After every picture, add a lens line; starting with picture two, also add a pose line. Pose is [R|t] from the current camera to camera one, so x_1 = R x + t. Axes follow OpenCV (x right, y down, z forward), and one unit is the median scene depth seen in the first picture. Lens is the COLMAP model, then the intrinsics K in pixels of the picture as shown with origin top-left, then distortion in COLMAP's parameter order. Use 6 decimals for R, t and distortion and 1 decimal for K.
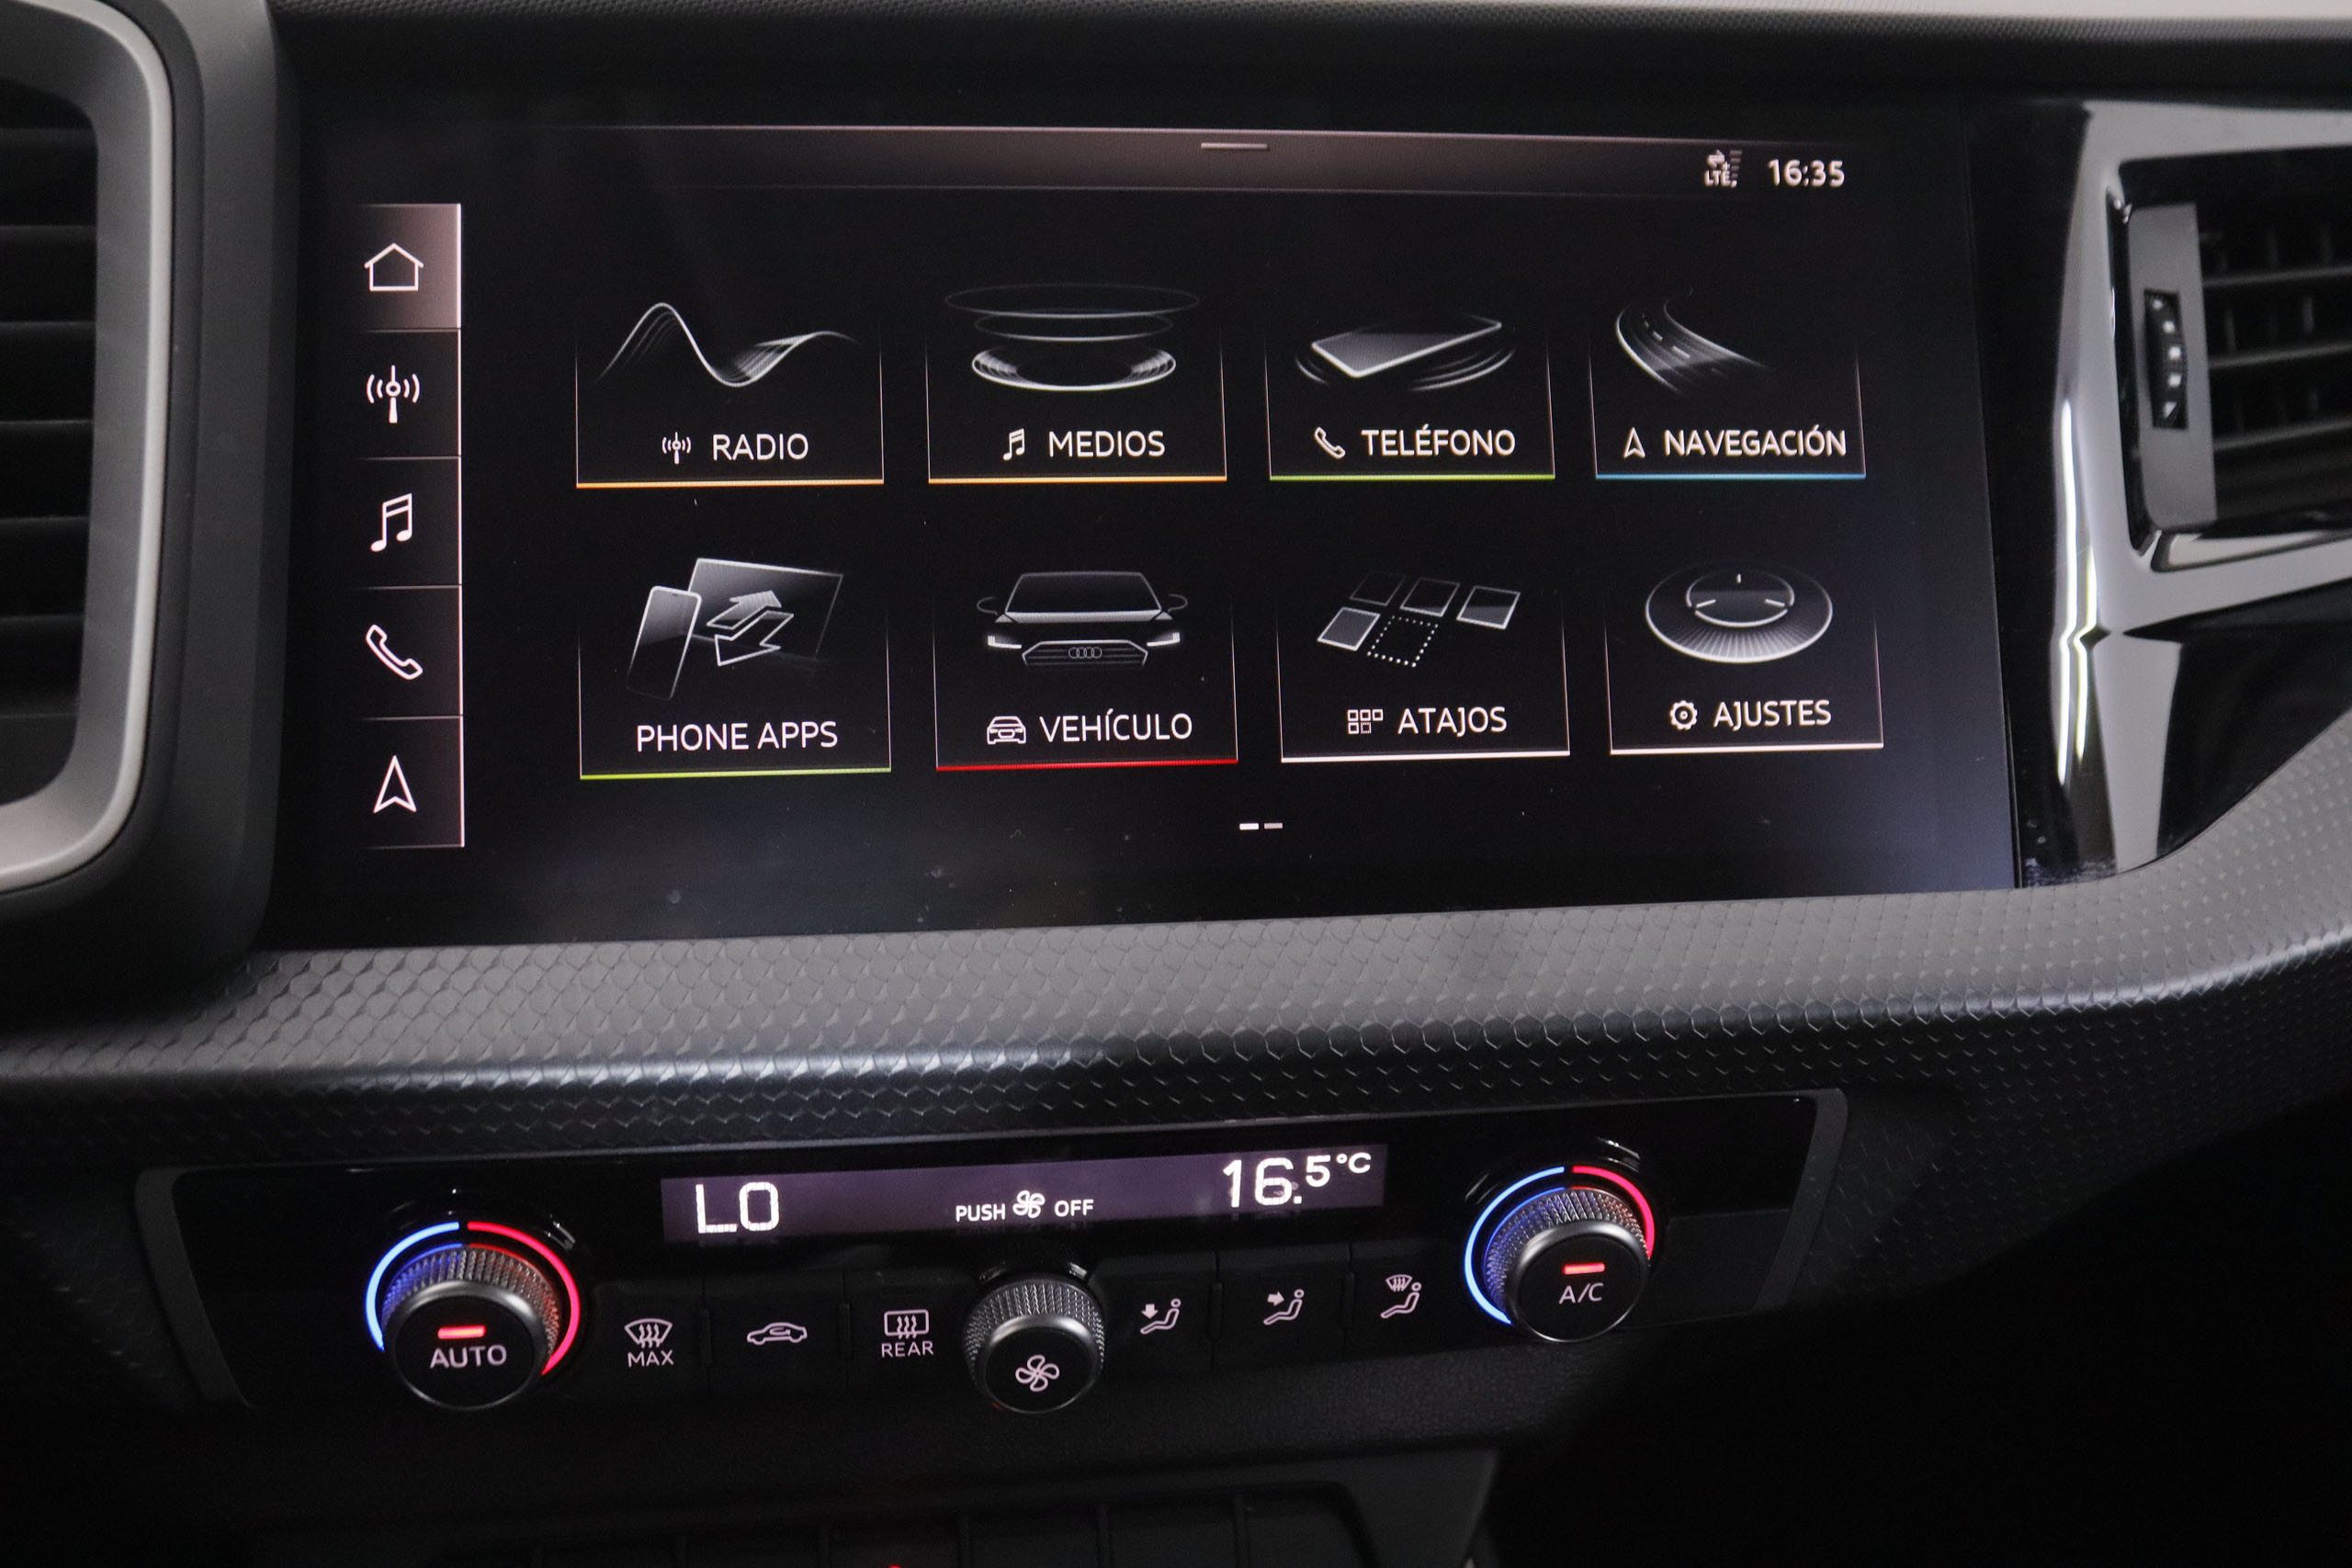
lens RADIAL K [[2485.0, 0, 1183.8], [0, 2485.0, 781.9], [0, 0, 1]] dist [-0.136265, 0.150443]
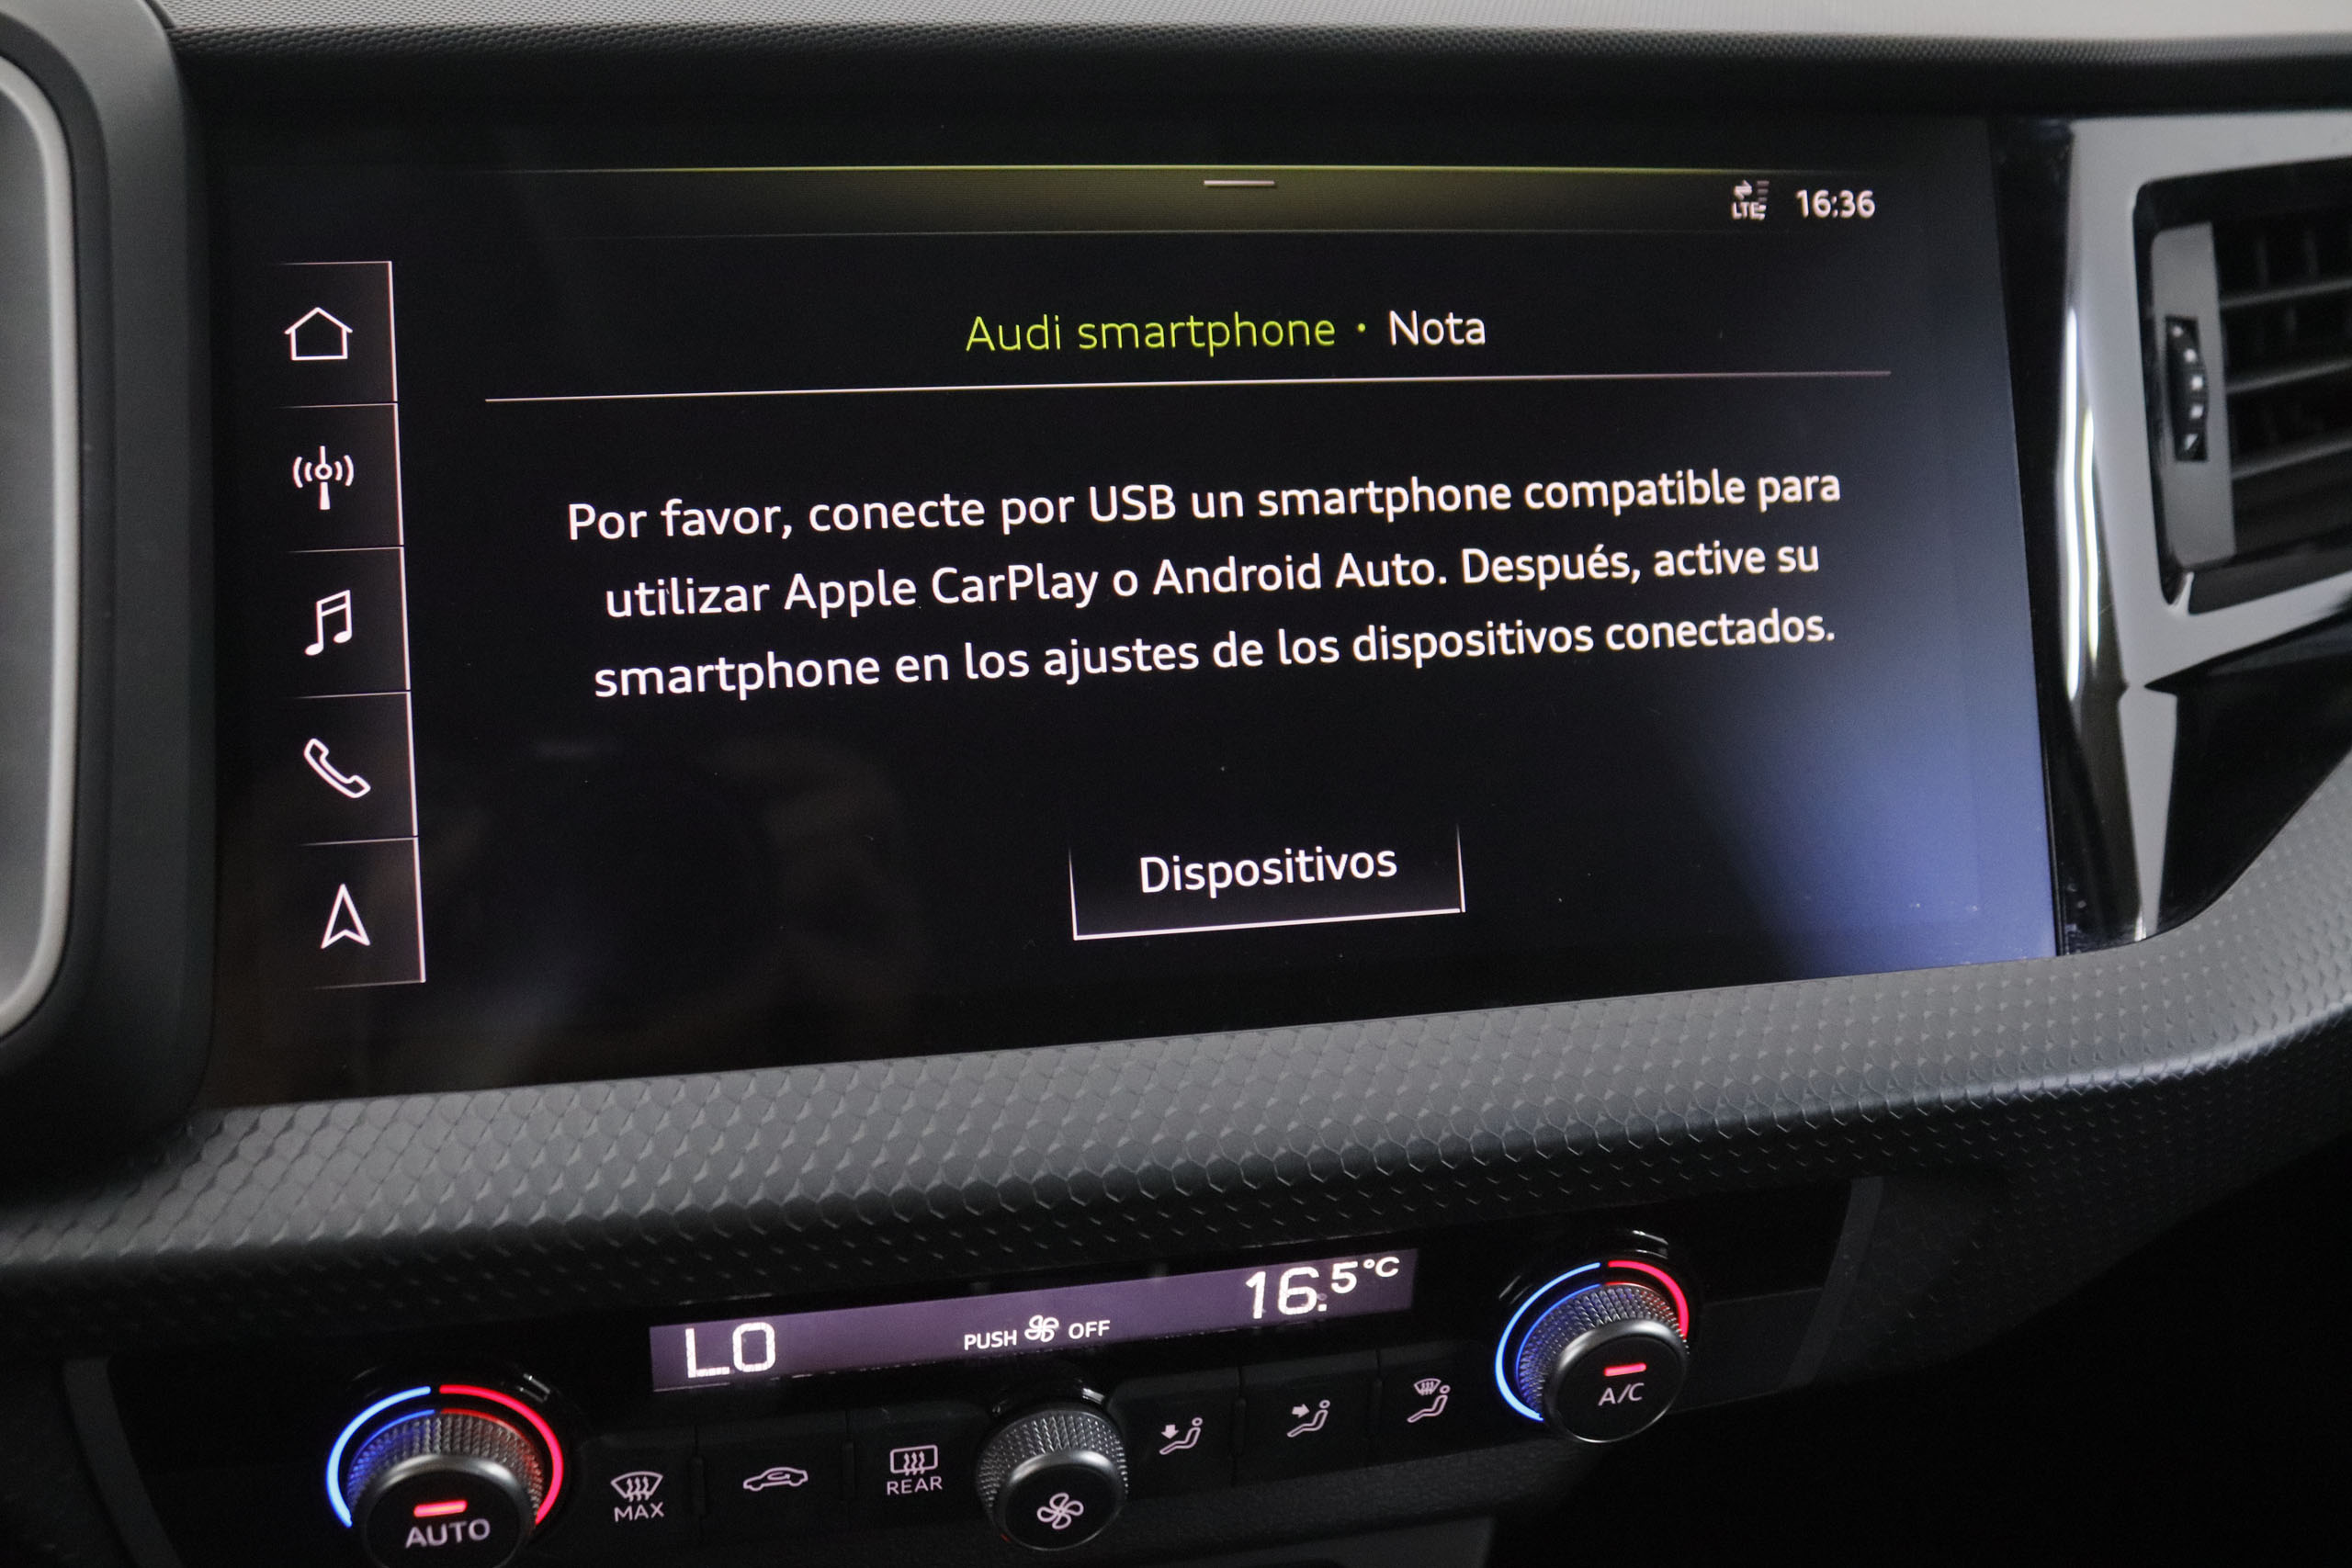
lens RADIAL K [[2485.0, 0, 1183.8], [0, 2485.0, 781.9], [0, 0, 1]] dist [-0.136265, 0.150443]
pose [[0.996434, -0.023854, 0.080934, -0.079615], [0.020449, 0.998881, 0.042647, -0.074123], [-0.081860, -0.040840, 0.995807, 0.075502]]
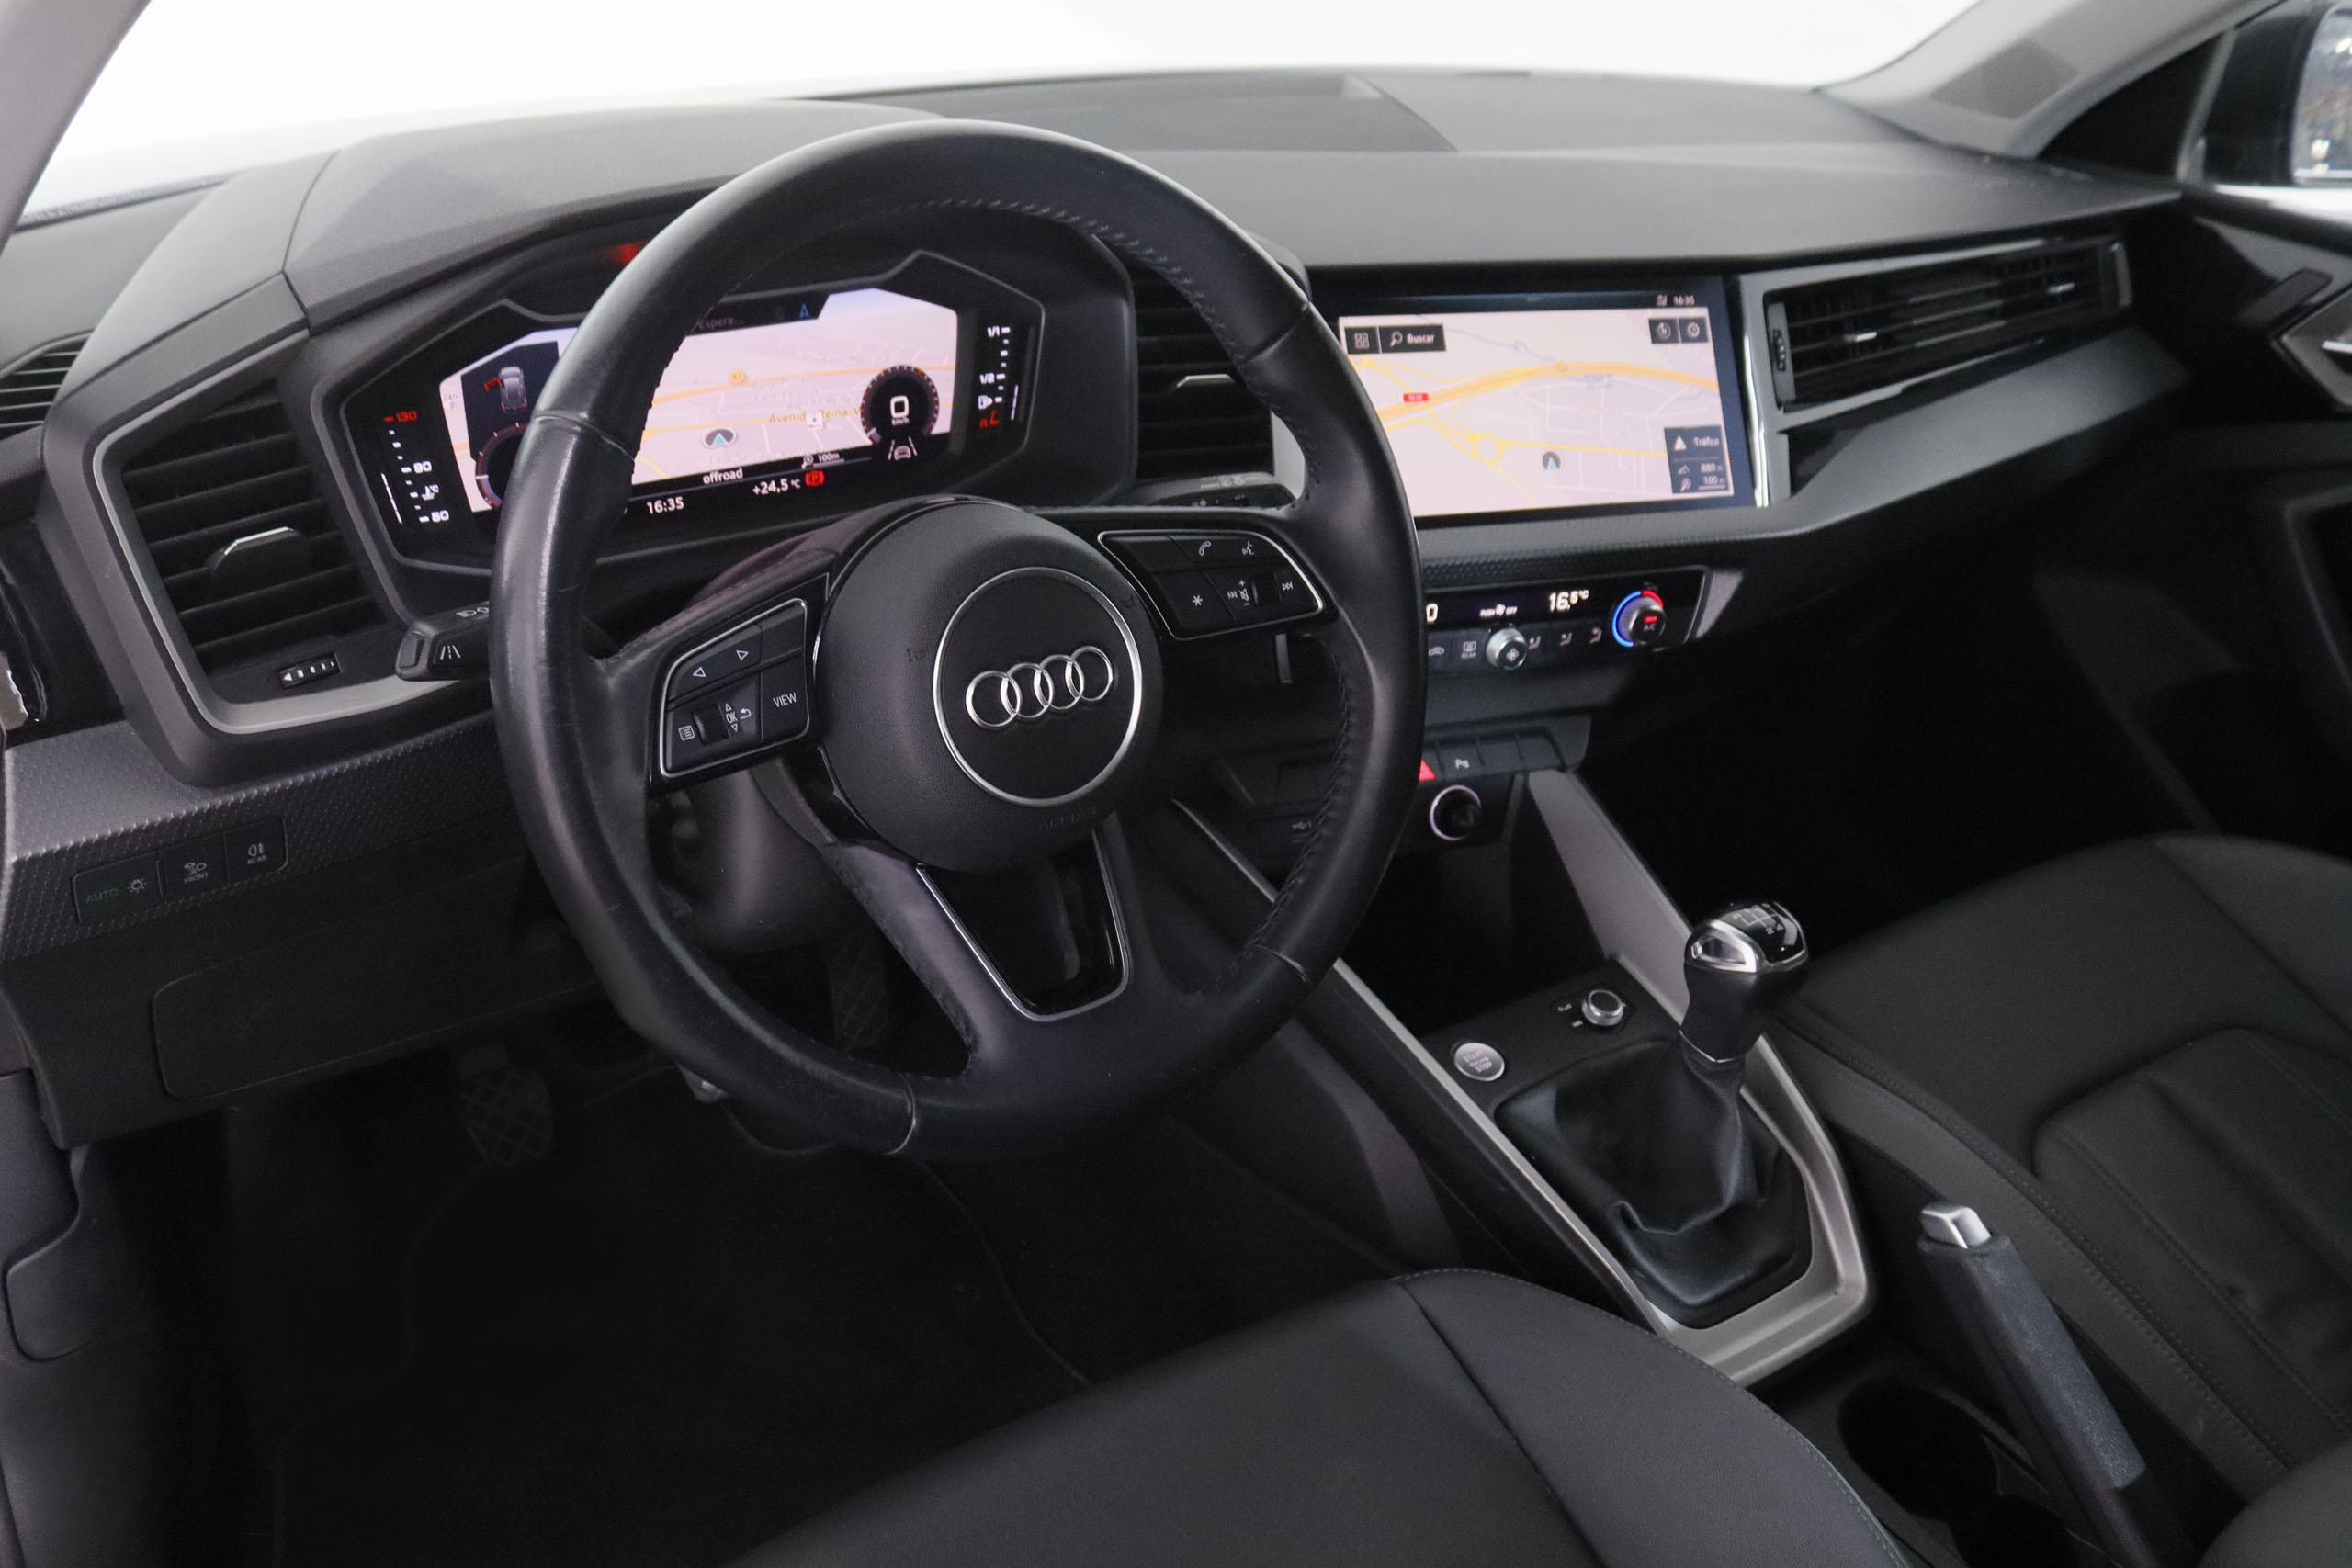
lens RADIAL K [[2156.0, 0, 1221.8], [0, 2156.0, 776.5], [0, 0, 1]] dist [-0.171225, 0.153192]
pose [[0.973185, -0.079467, 0.215861, -1.095654], [0.070334, 0.996286, 0.049682, 0.225874], [-0.219007, -0.033168, 0.975159, -1.818551]]
